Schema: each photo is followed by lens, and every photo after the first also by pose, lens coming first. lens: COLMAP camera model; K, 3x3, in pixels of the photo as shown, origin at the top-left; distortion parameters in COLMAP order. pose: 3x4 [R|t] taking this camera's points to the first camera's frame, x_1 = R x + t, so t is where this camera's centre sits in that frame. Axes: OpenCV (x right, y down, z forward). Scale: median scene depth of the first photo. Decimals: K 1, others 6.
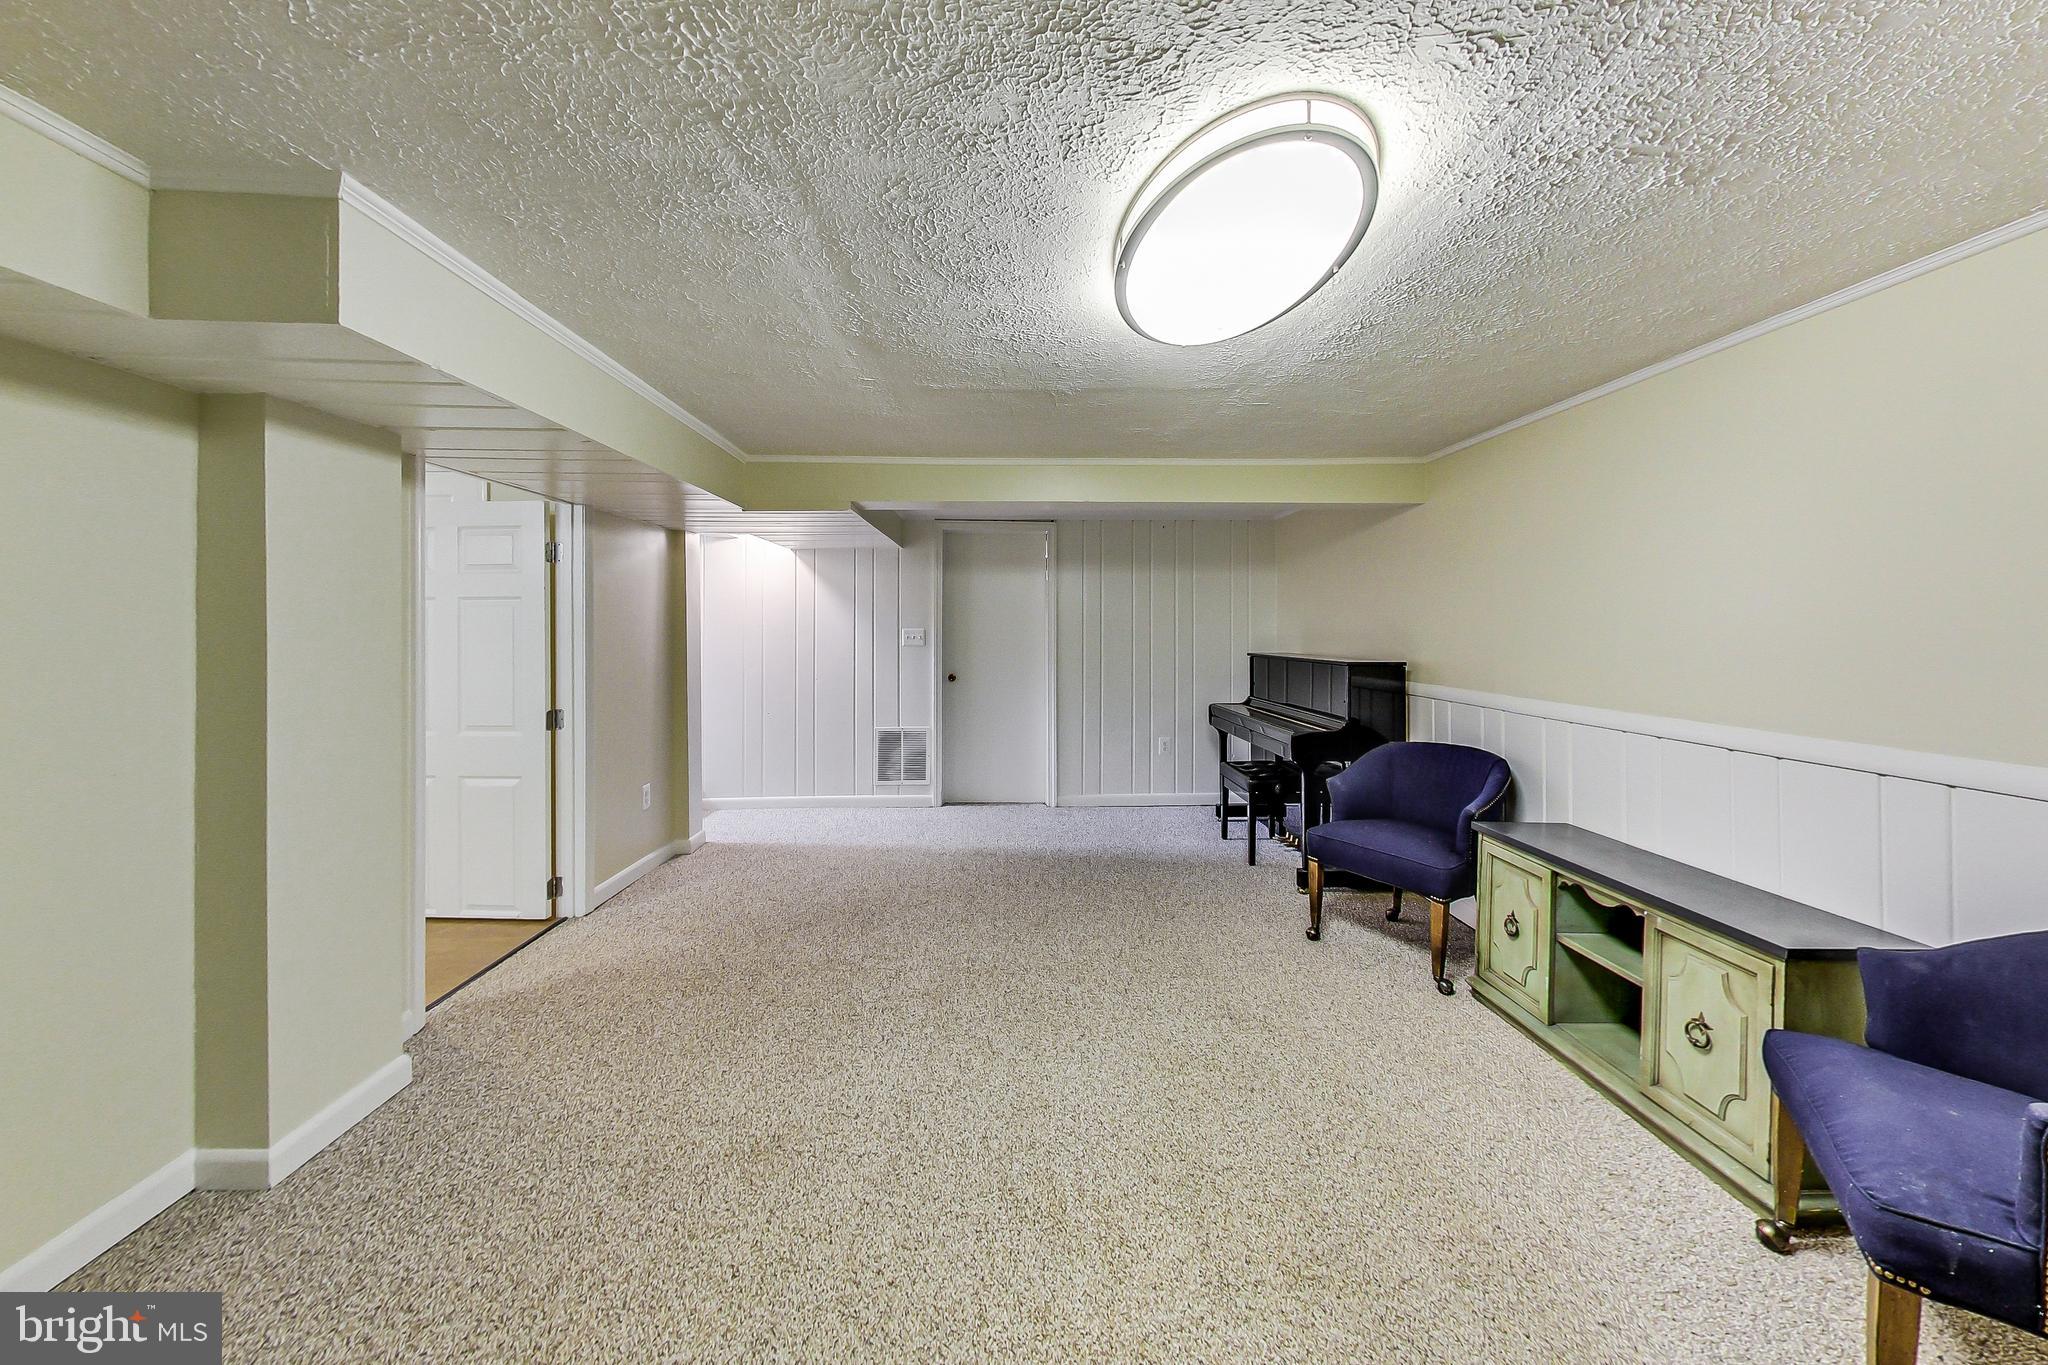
lens RADIAL K [[754.2, 0, 1025.1], [0, 754.2, 625.5], [0, 0, 1]] dist [0.000049, 0.000010]
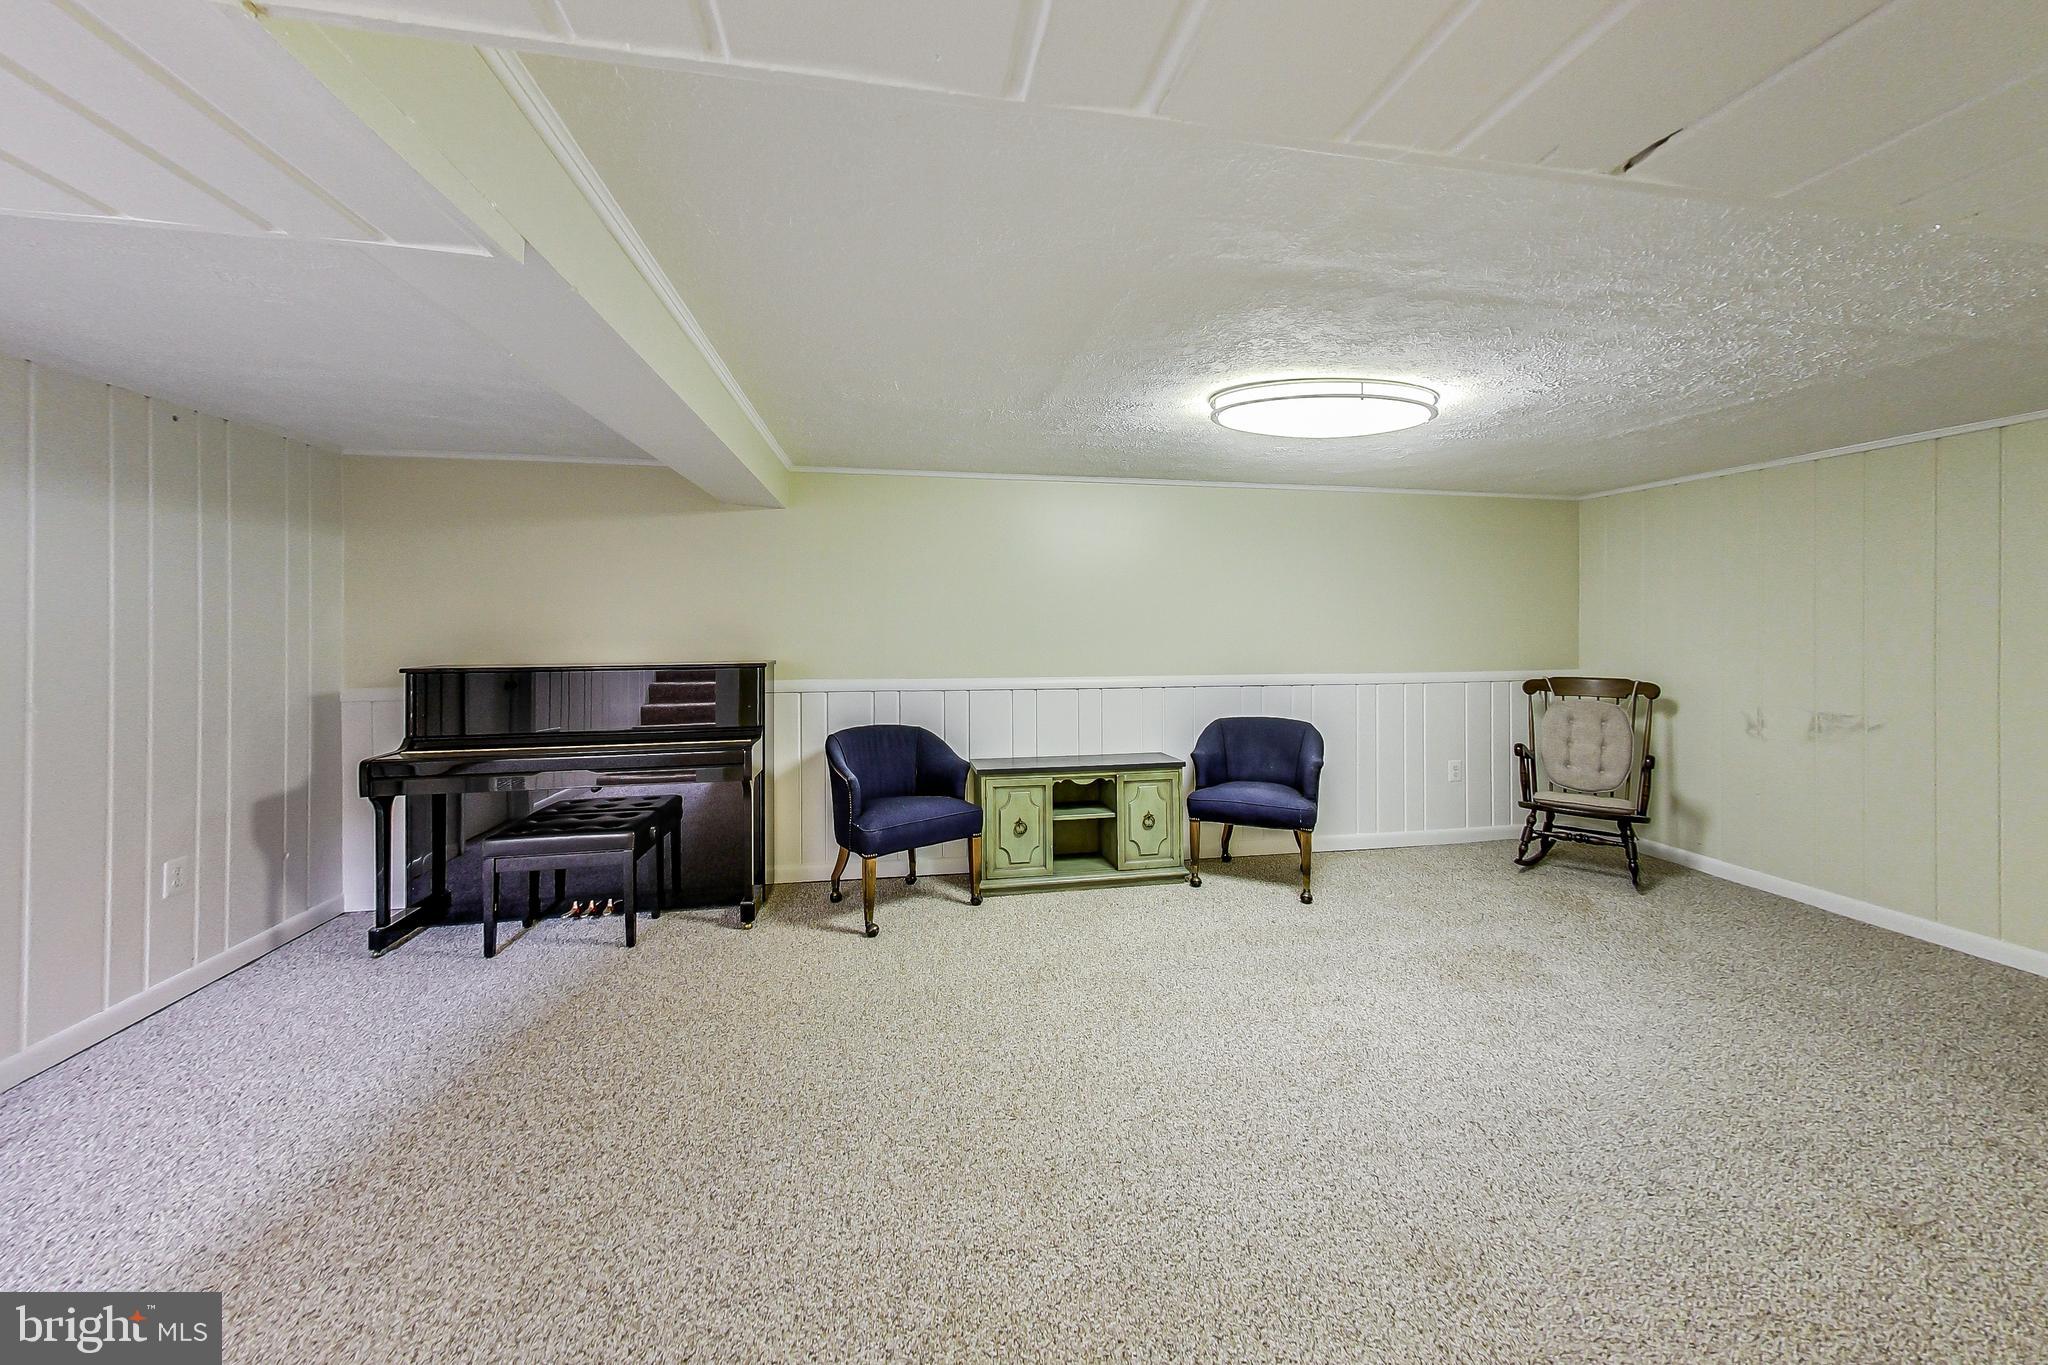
lens RADIAL K [[761.6, 0, 1036.1], [0, 761.6, 624.6], [0, 0, 1]] dist [-0.000700, 0.000314]
pose [[-0.146790, -0.003507, 0.989161, -1.034449], [-0.001050, 0.999994, 0.003389, -0.008240], [-0.989167, -0.000542, -0.146793, 1.458235]]
